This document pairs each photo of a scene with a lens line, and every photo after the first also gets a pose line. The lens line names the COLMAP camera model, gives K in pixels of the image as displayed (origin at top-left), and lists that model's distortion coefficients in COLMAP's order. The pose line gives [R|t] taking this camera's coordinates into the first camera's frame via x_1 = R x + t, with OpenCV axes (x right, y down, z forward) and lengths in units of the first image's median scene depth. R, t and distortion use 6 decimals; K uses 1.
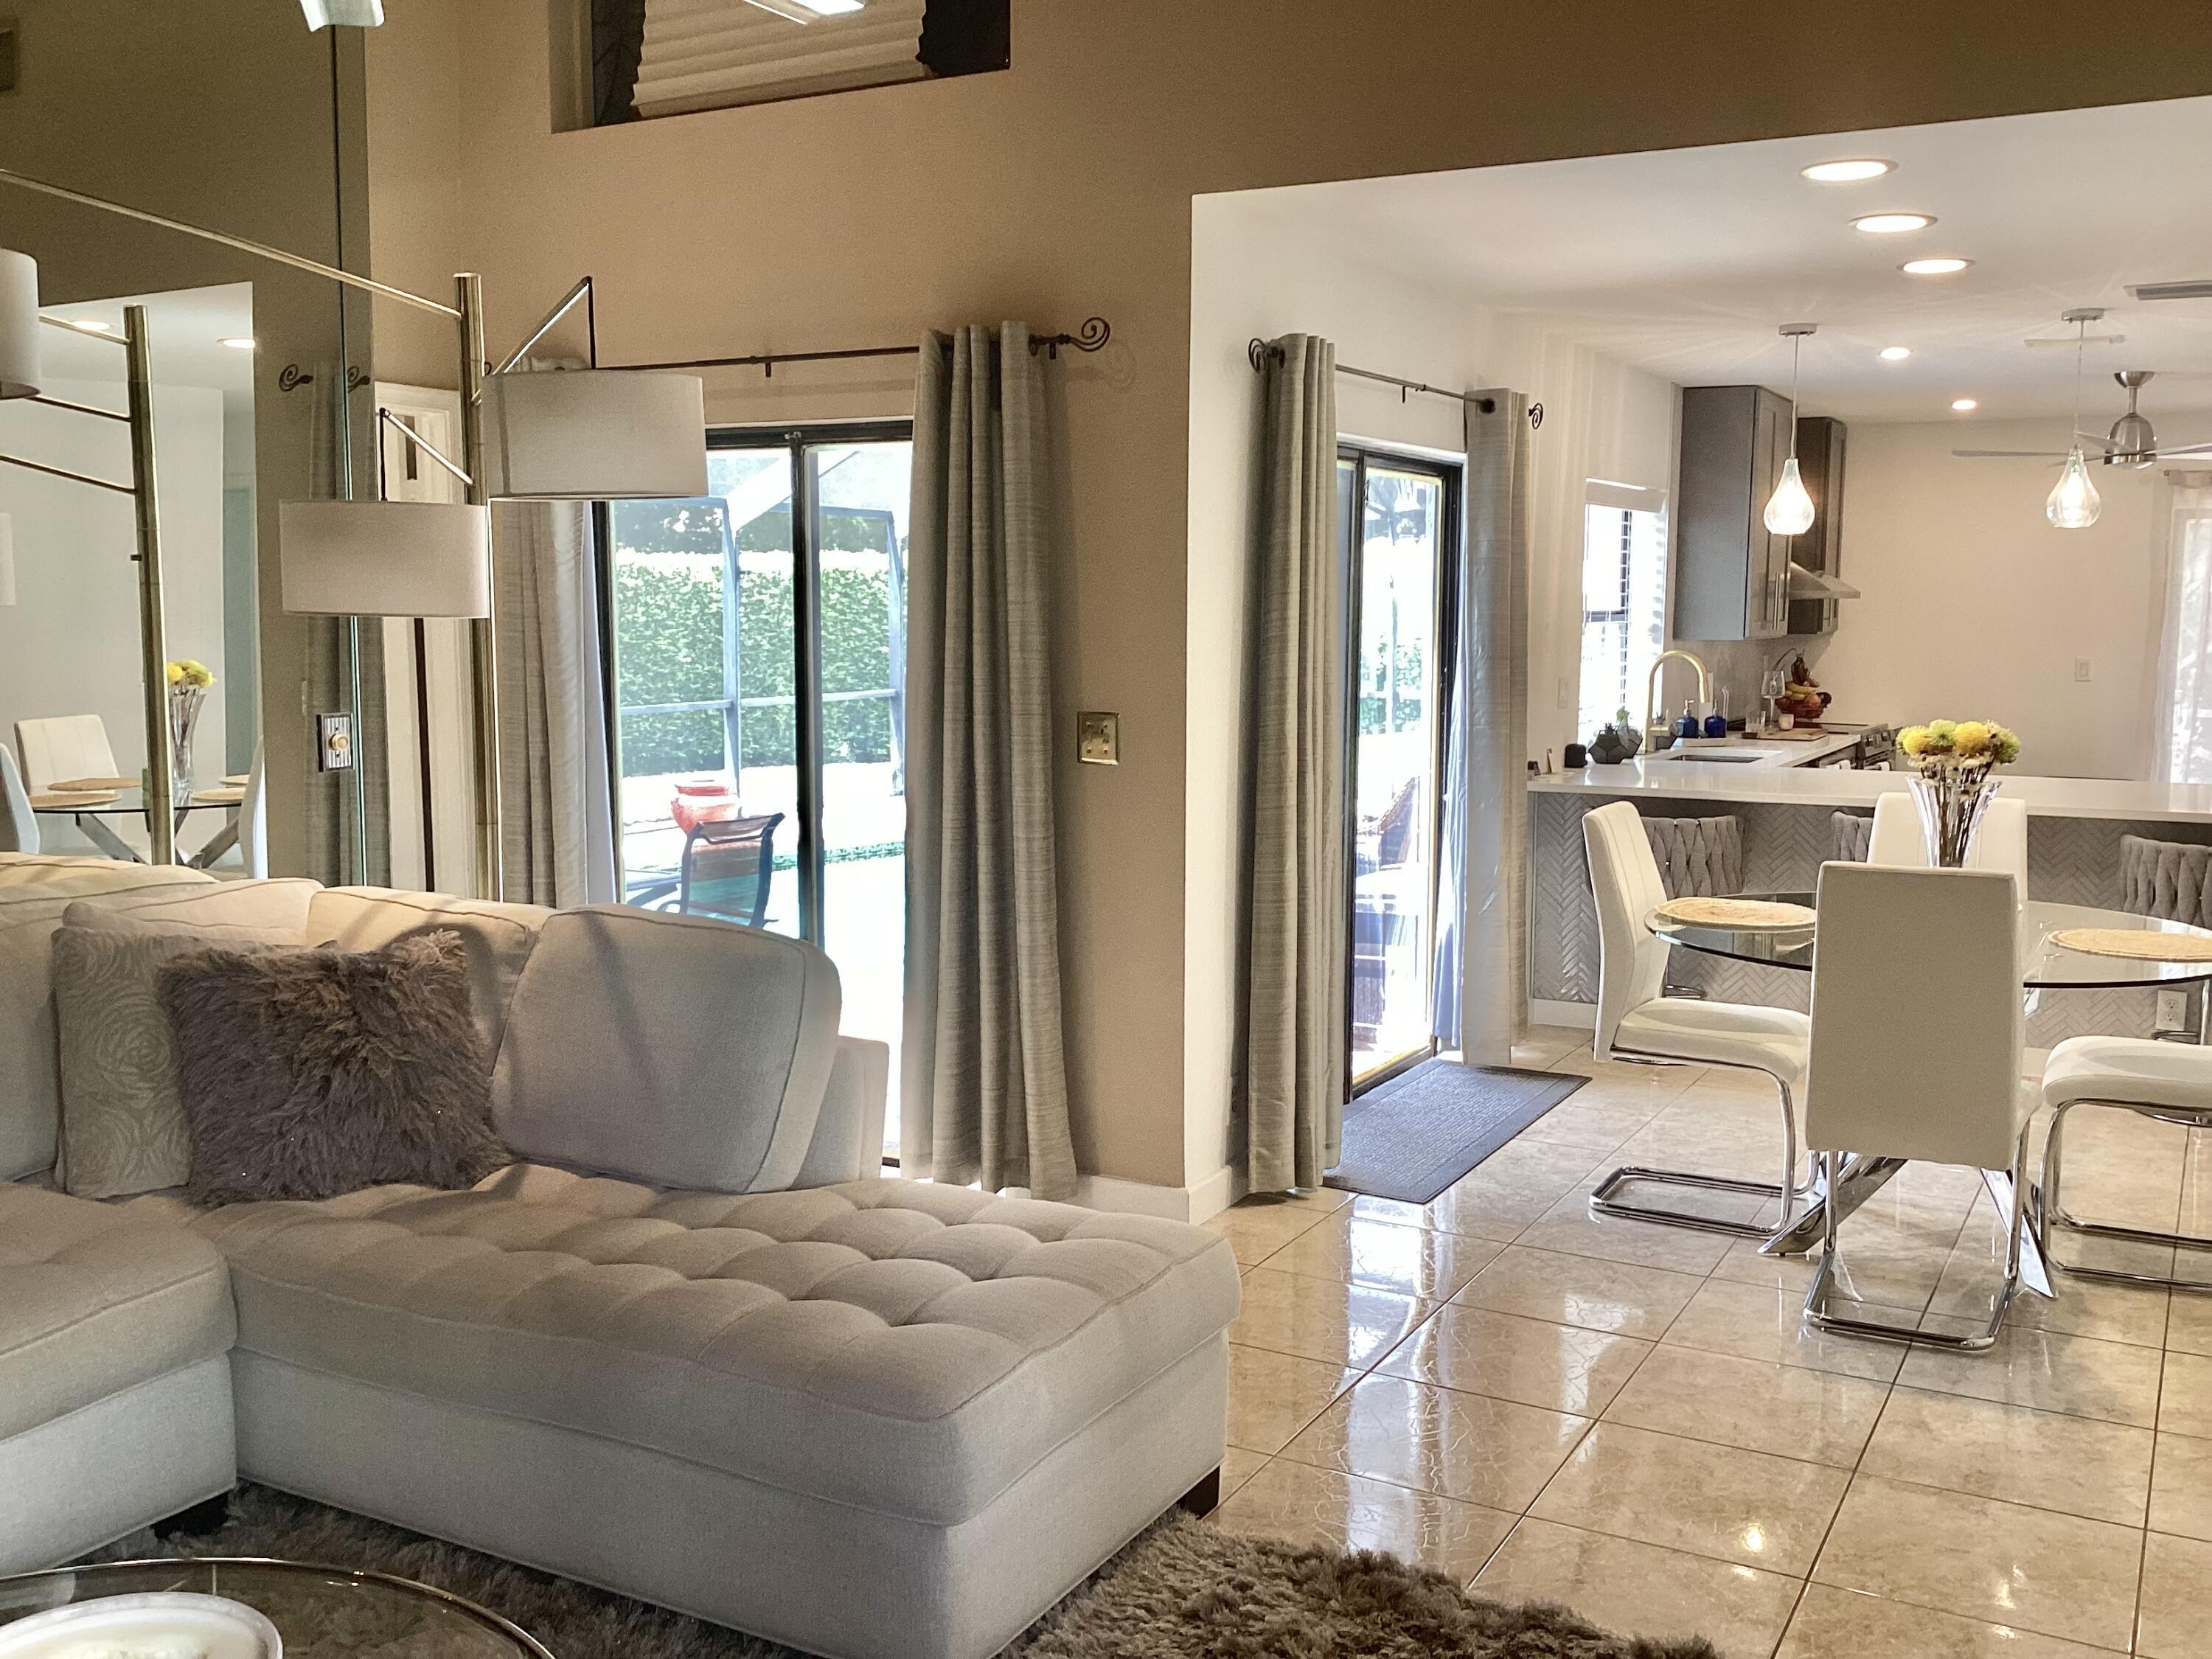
lens RADIAL K [[2045.8, 0, 1064.7], [0, 2045.8, 816.7], [0, 0, 1]] dist [0.125247, -0.268883]
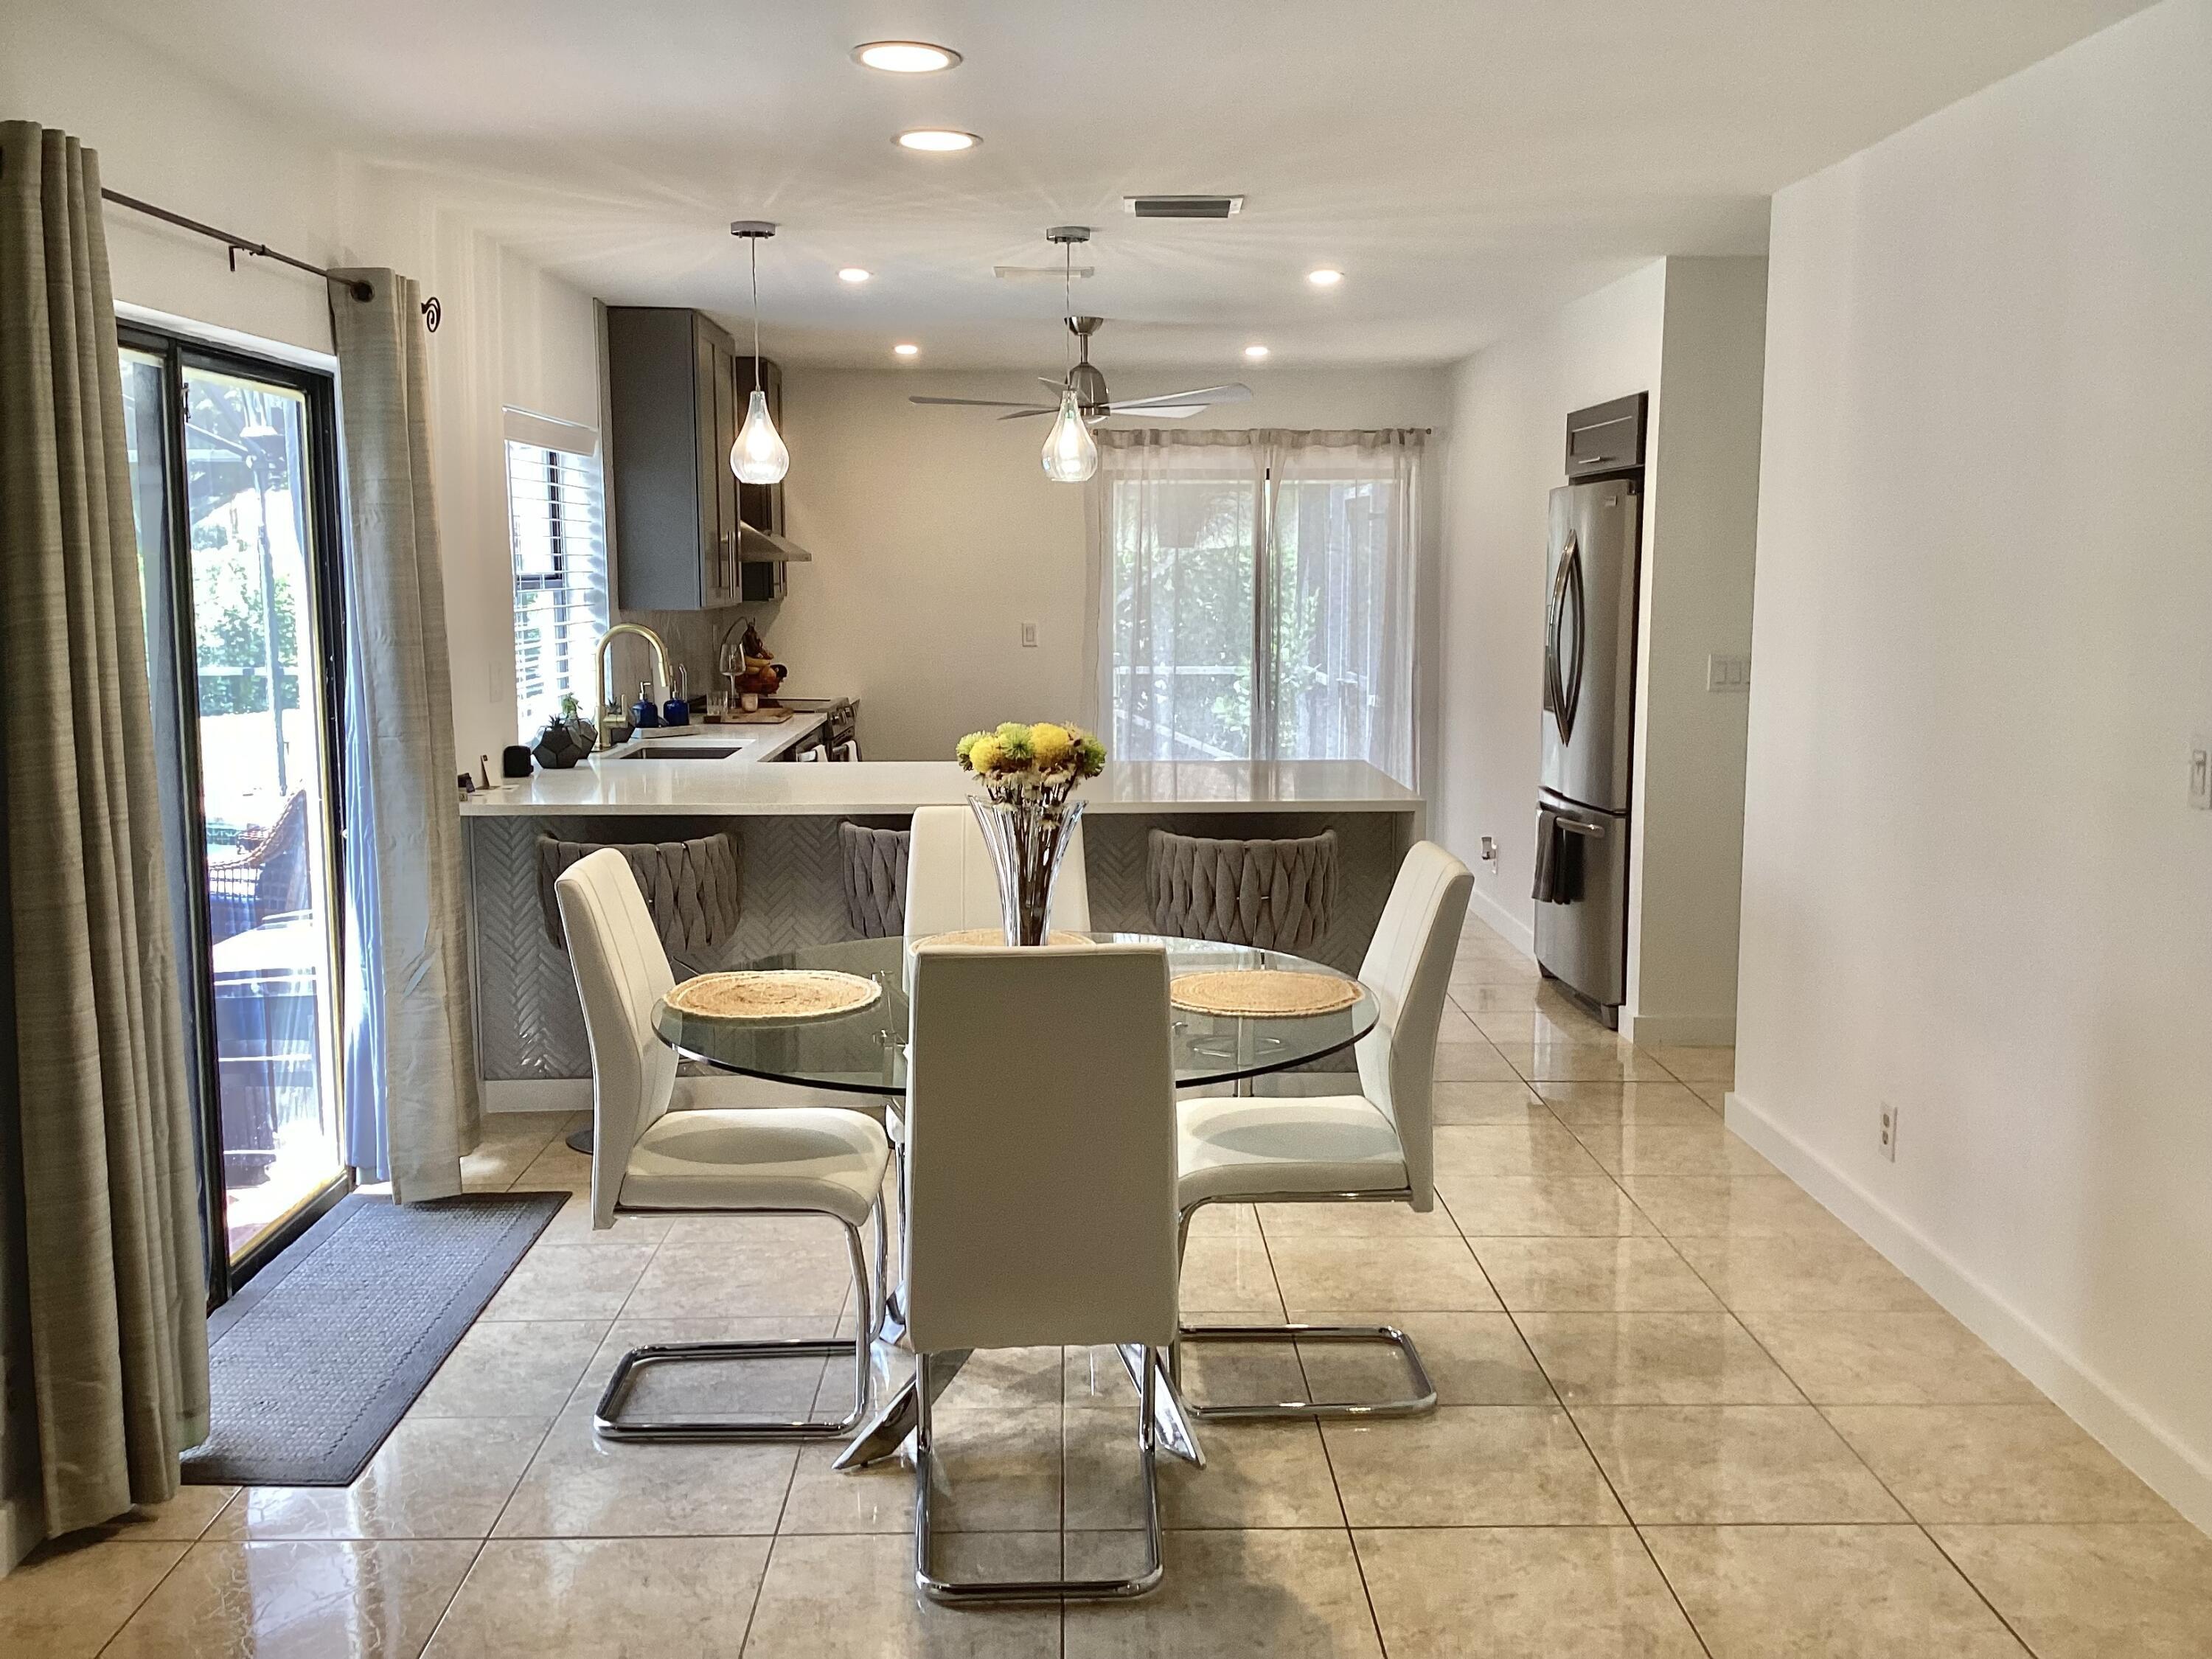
lens RADIAL K [[2010.1, 0, 1106.0], [0, 2010.1, 829.5], [0, 0, 1]] dist [0.123654, -0.252386]
pose [[0.858404, -0.070960, 0.508043, 0.052765], [0.056752, 0.997443, 0.043425, -0.028224], [-0.509825, -0.008444, 0.860236, 0.252712]]
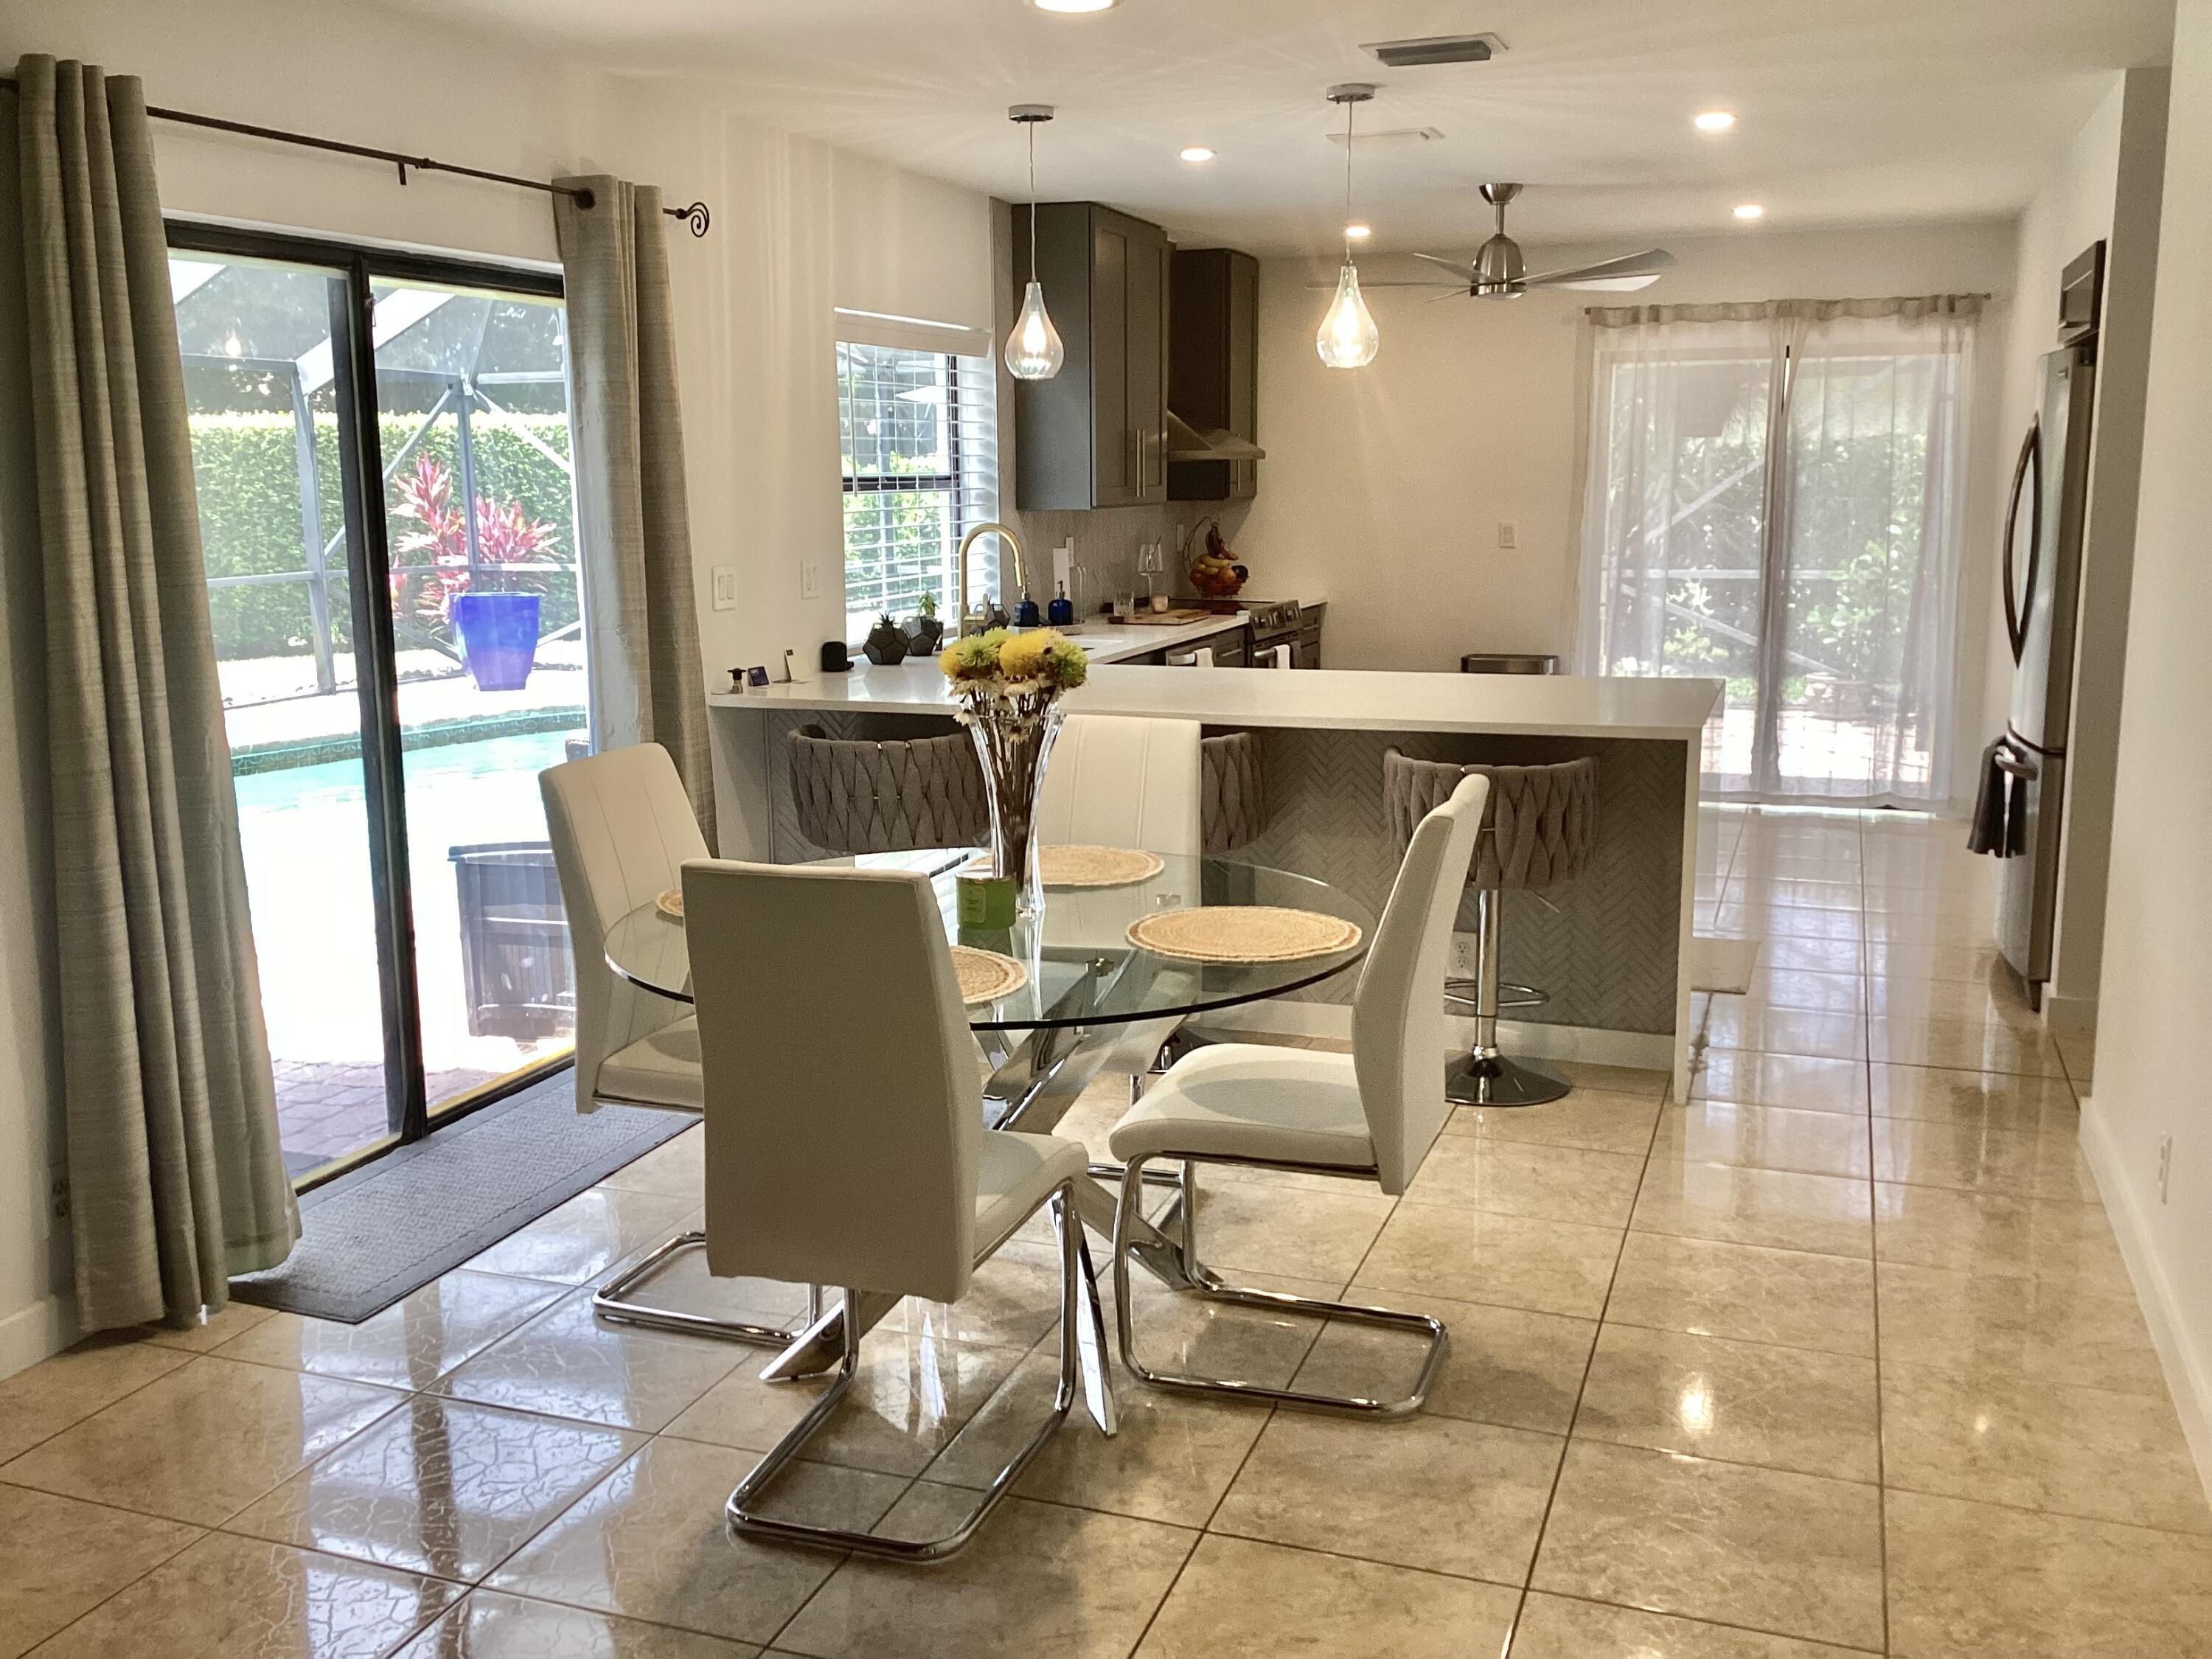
lens RADIAL K [[2010.1, 0, 1106.0], [0, 2010.1, 829.5], [0, 0, 1]] dist [0.123654, -0.252386]
pose [[0.986034, -0.040709, 0.161493, 0.256410], [0.028792, 0.996733, 0.075460, -0.021345], [-0.164037, -0.069756, 0.983985, 0.222364]]
